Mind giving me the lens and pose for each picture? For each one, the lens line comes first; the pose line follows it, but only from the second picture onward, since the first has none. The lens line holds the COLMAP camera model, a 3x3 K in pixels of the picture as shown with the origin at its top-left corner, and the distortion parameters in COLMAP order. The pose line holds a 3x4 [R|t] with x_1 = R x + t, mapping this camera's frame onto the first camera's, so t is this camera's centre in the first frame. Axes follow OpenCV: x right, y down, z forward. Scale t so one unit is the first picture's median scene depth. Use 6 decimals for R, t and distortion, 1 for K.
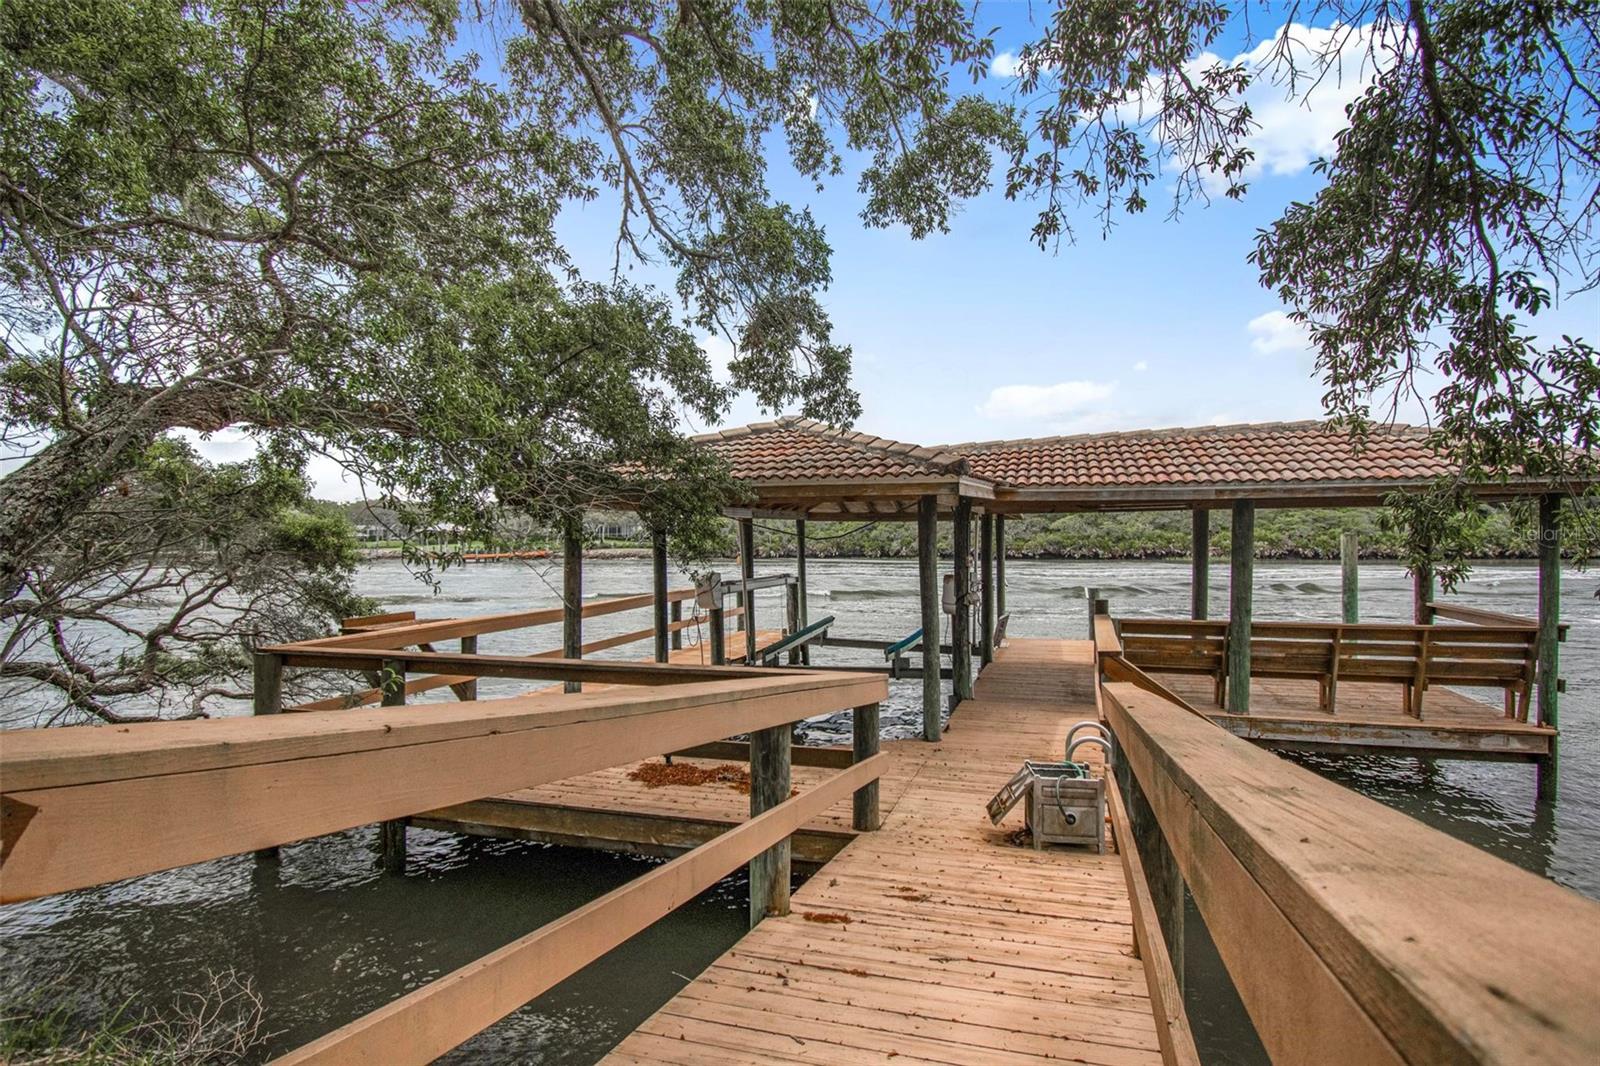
lens RADIAL K [[780.6, 0, 801.1], [0, 780.6, 541.0], [0, 0, 1]] dist [-0.001999, -0.000516]
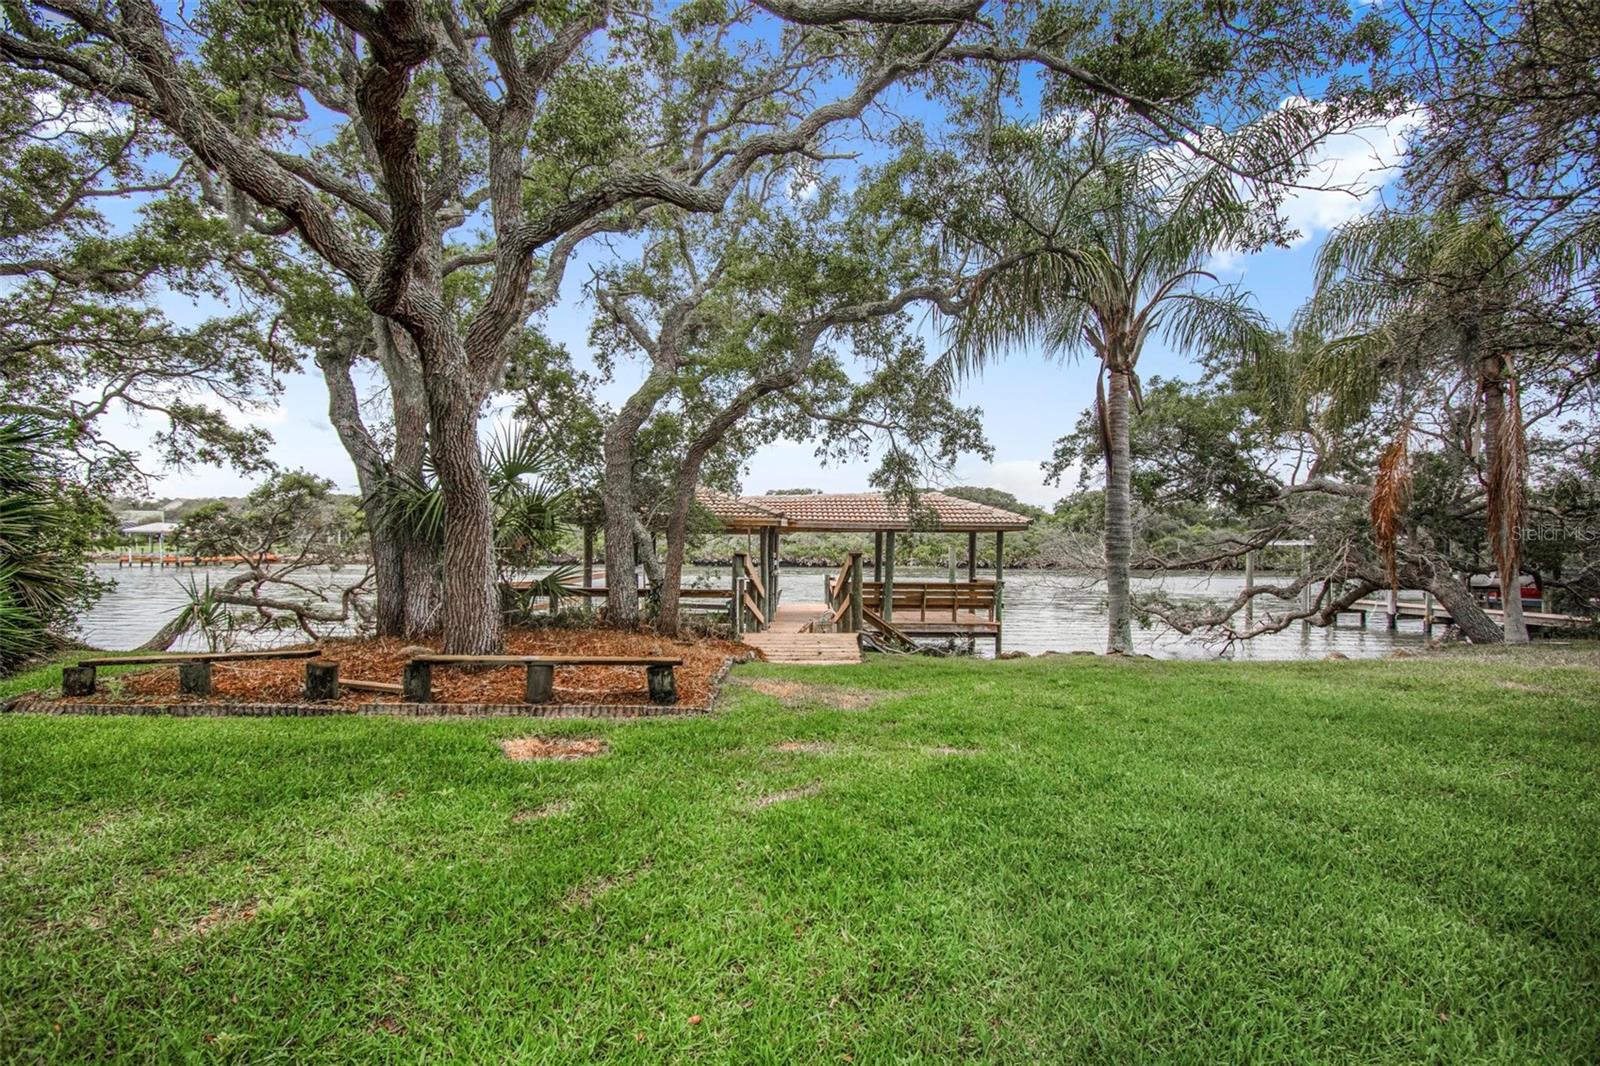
lens RADIAL K [[780.6, 0, 799.7], [0, 780.6, 535.9], [0, 0, 1]] dist [-0.001999, -0.000516]
pose [[0.945480, 0.018476, 0.325156, -0.470351], [-0.012063, 0.999691, -0.021727, 0.022601], [-0.325457, 0.016620, 0.945411, -1.176097]]
